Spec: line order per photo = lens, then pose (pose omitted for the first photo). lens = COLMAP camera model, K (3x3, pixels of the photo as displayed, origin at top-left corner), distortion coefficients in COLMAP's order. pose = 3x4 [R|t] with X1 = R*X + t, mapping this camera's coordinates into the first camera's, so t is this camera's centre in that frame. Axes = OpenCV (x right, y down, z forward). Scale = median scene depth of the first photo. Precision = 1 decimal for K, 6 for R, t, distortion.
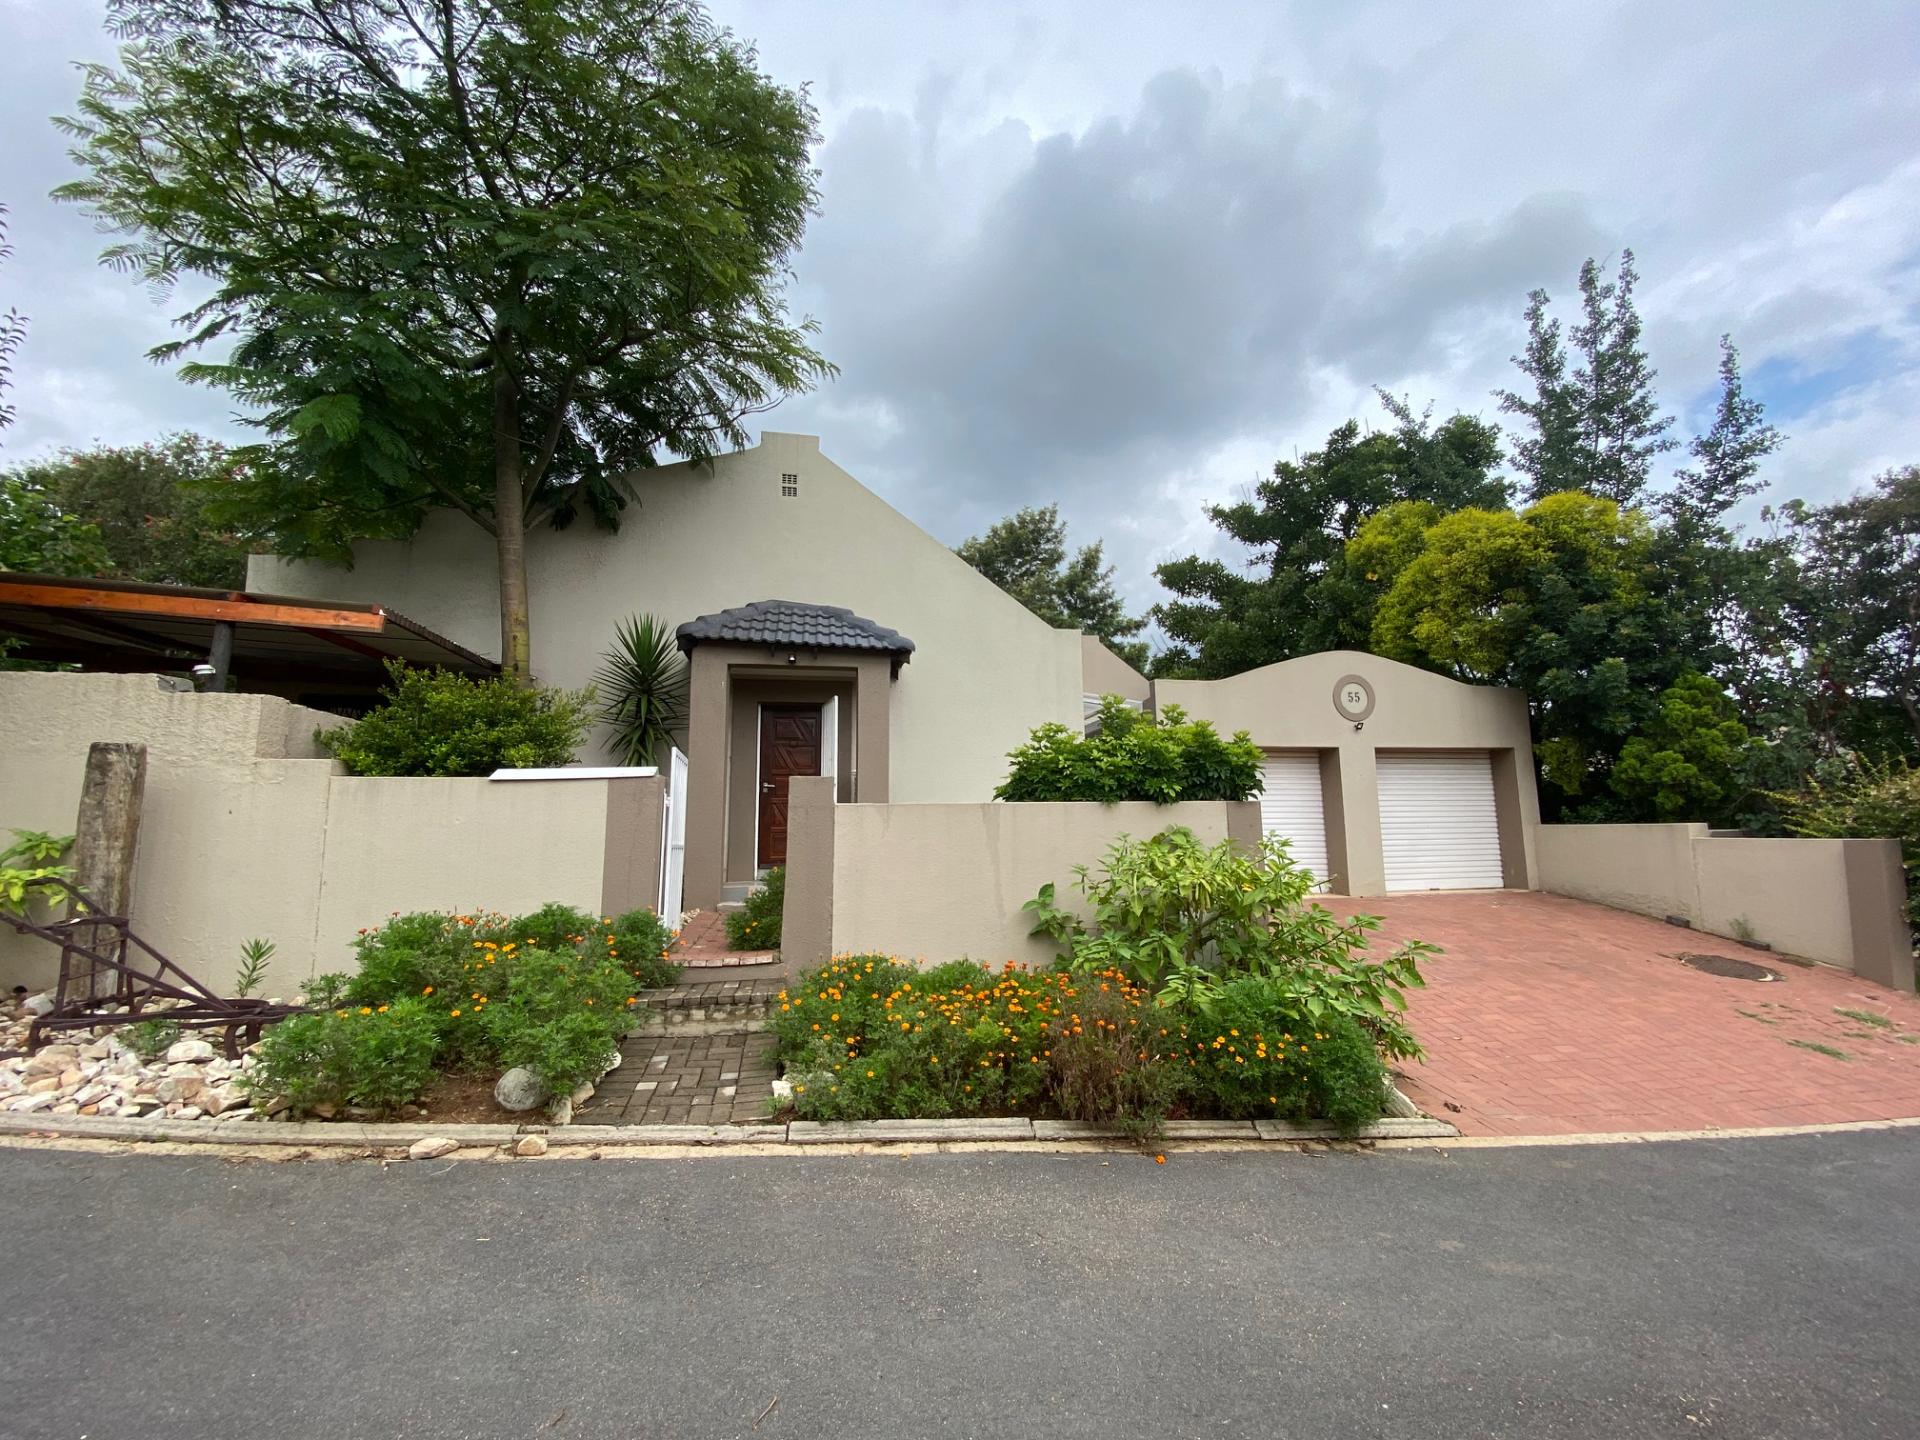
lens RADIAL K [[807.4, 0, 961.6], [0, 807.4, 707.8], [0, 0, 1]] dist [-0.000792, -0.010952]
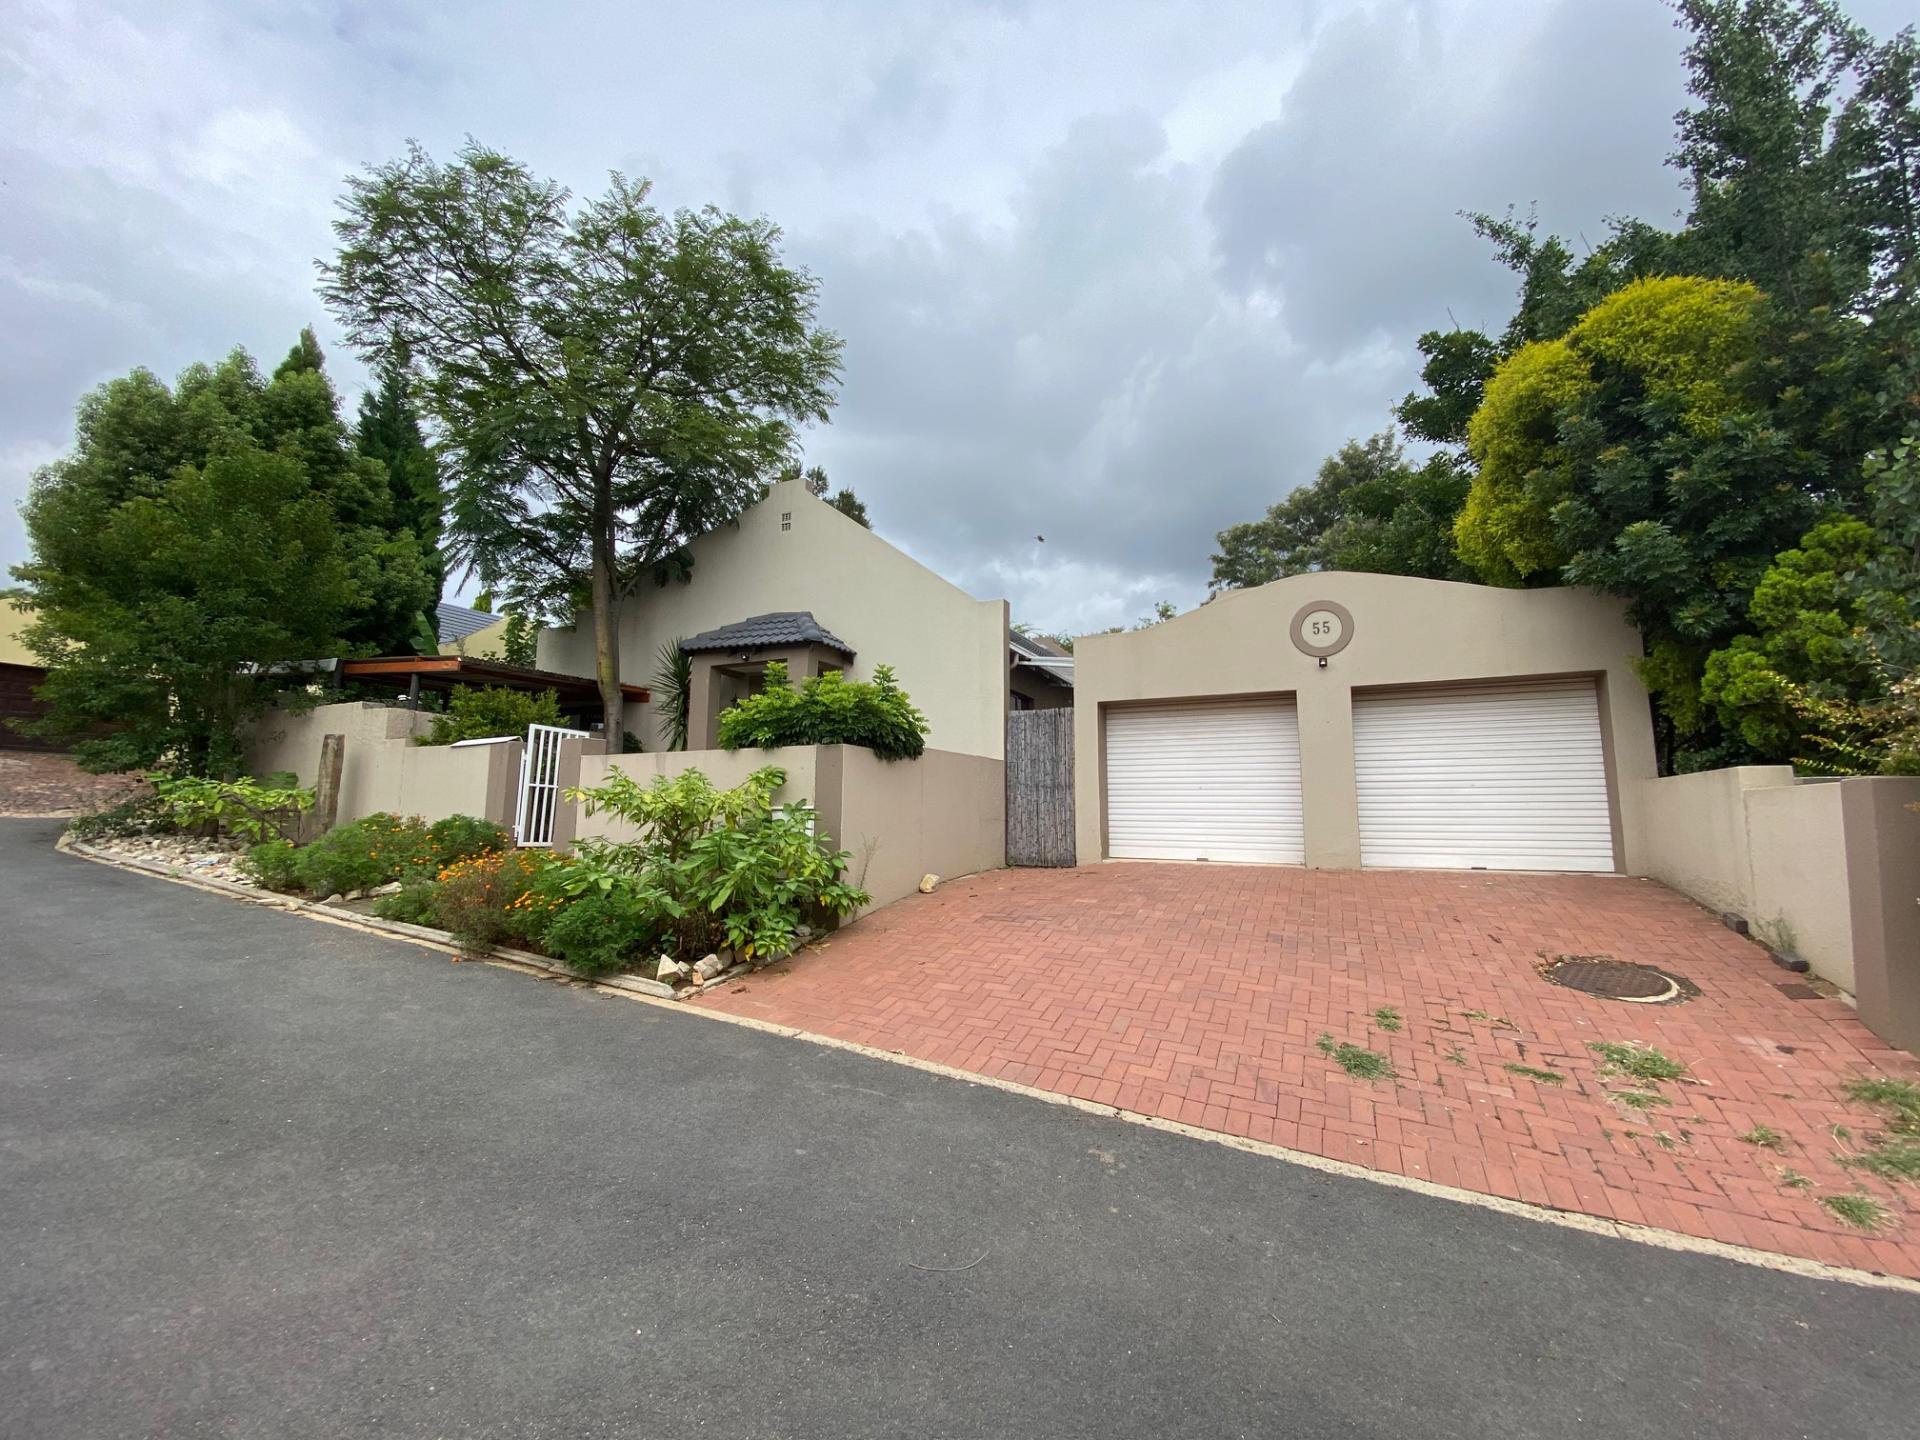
lens RADIAL K [[785.6, 0, 962.5], [0, 785.6, 720.9], [0, 0, 1]] dist [0.038479, -0.020853]
pose [[0.802386, -0.054558, -0.594307, 0.878922], [0.074044, 0.997219, 0.008423, 0.063681], [0.592195, -0.050763, 0.804194, 0.151736]]
